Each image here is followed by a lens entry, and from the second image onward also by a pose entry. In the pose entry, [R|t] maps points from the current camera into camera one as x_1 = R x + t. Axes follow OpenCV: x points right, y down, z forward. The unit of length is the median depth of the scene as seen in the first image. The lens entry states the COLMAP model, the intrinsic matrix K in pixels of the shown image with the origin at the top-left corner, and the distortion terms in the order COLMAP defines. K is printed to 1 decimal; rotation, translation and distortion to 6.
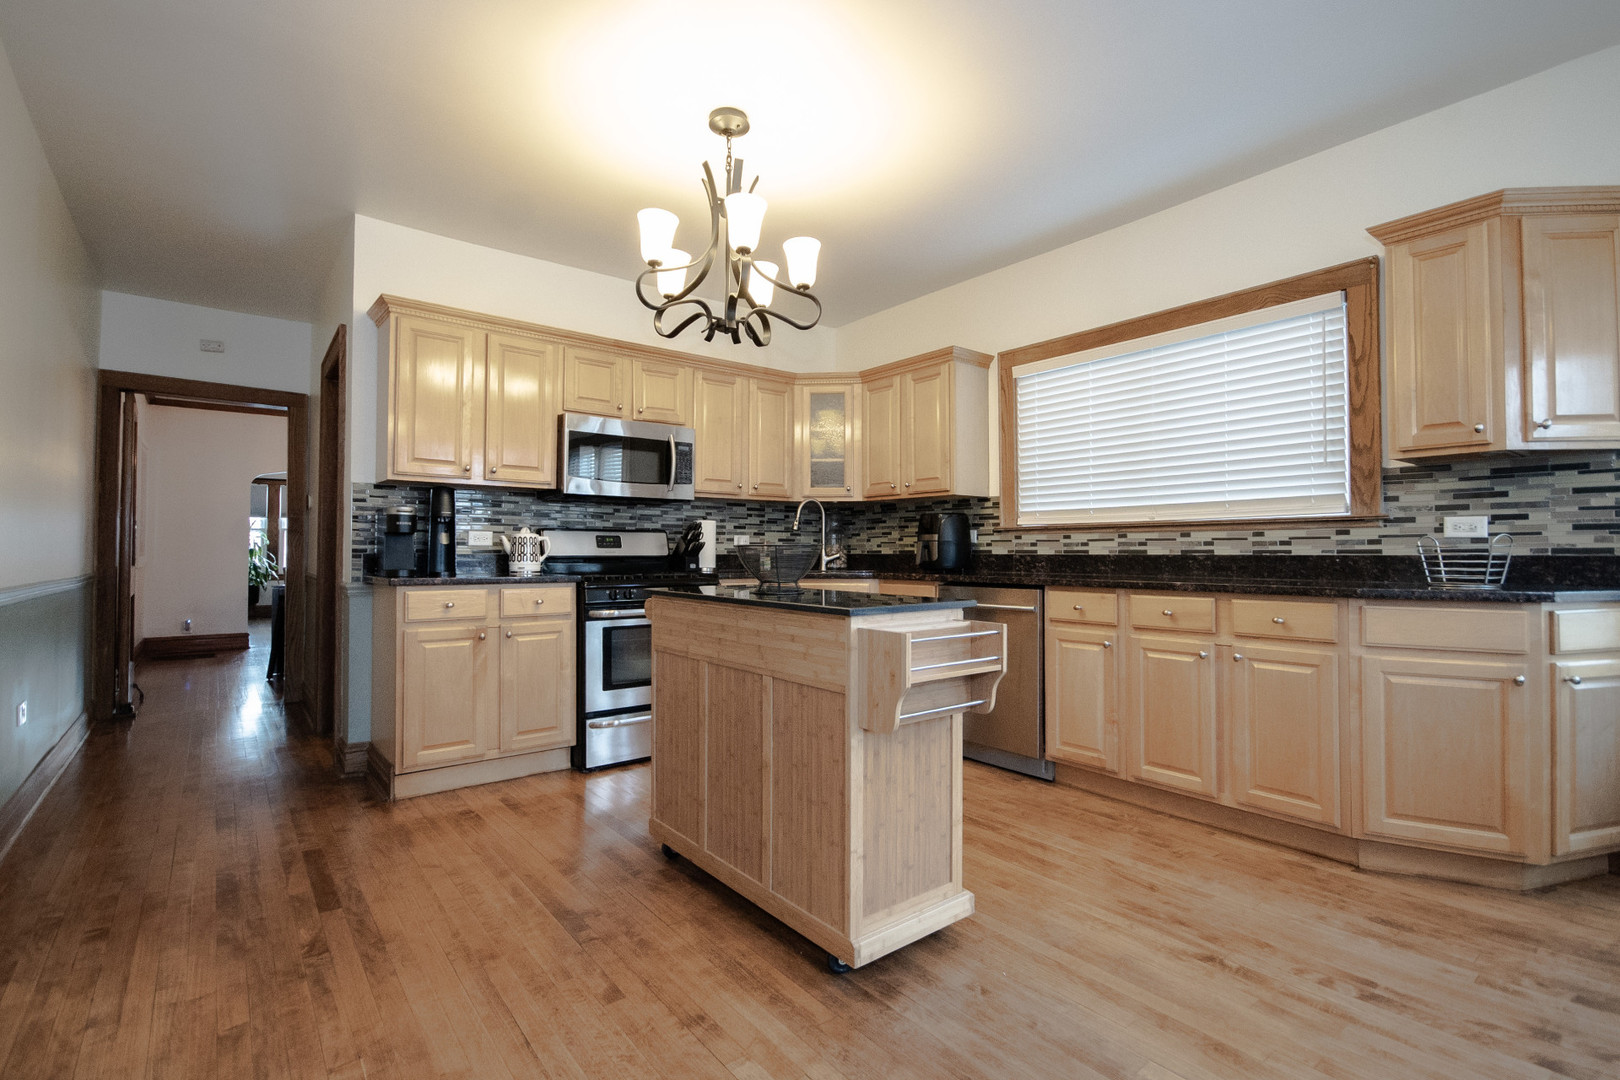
lens RADIAL K [[742.6, 0, 808.8], [0, 742.6, 539.7], [0, 0, 1]] dist [-0.004481, -0.003886]
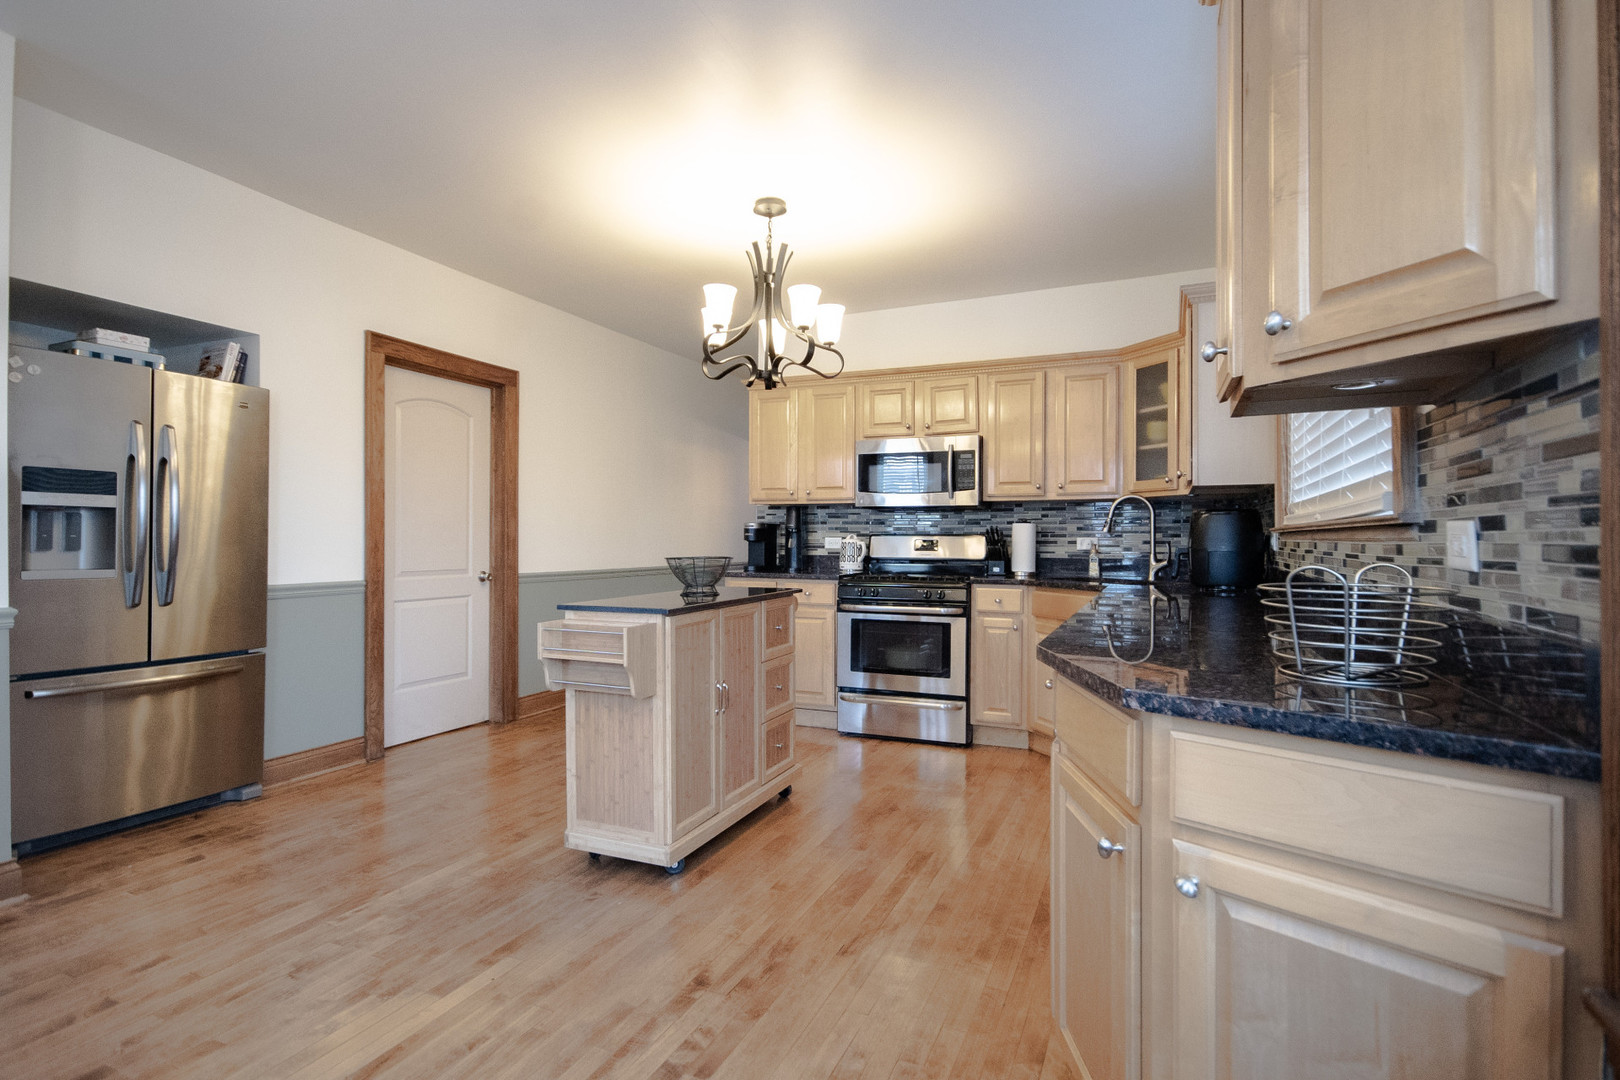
lens RADIAL K [[795.5, 0, 812.1], [0, 795.5, 540.5], [0, 0, 1]] dist [0.005343, 0.000644]
pose [[0.474384, 0.002165, -0.880315, 1.287823], [0.013897, 0.999854, 0.009948, -0.034896], [0.880208, -0.016953, 0.474285, 0.518997]]
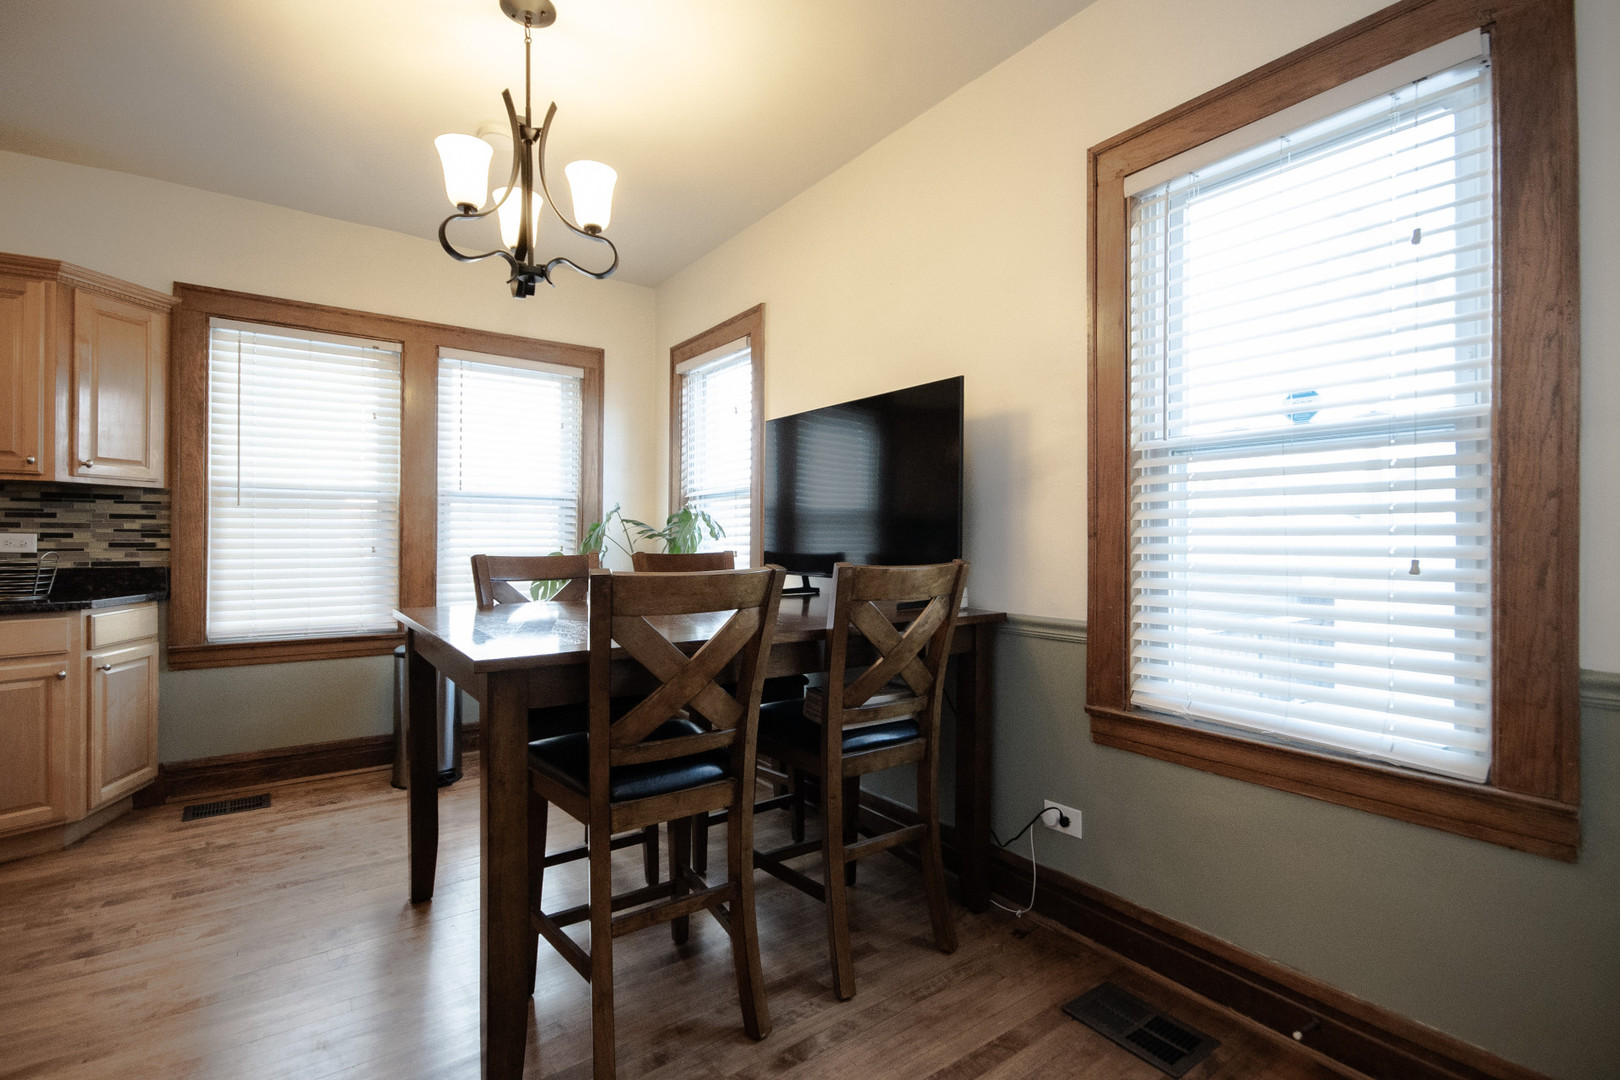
lens RADIAL K [[742.6, 0, 810.9], [0, 742.6, 544.9], [0, 0, 1]] dist [-0.004481, -0.003886]
pose [[0.015190, 0.002145, 0.999882, -0.209328], [-0.021521, 0.999767, -0.001818, -0.043266], [-0.999653, -0.021491, 0.015233, -0.225837]]
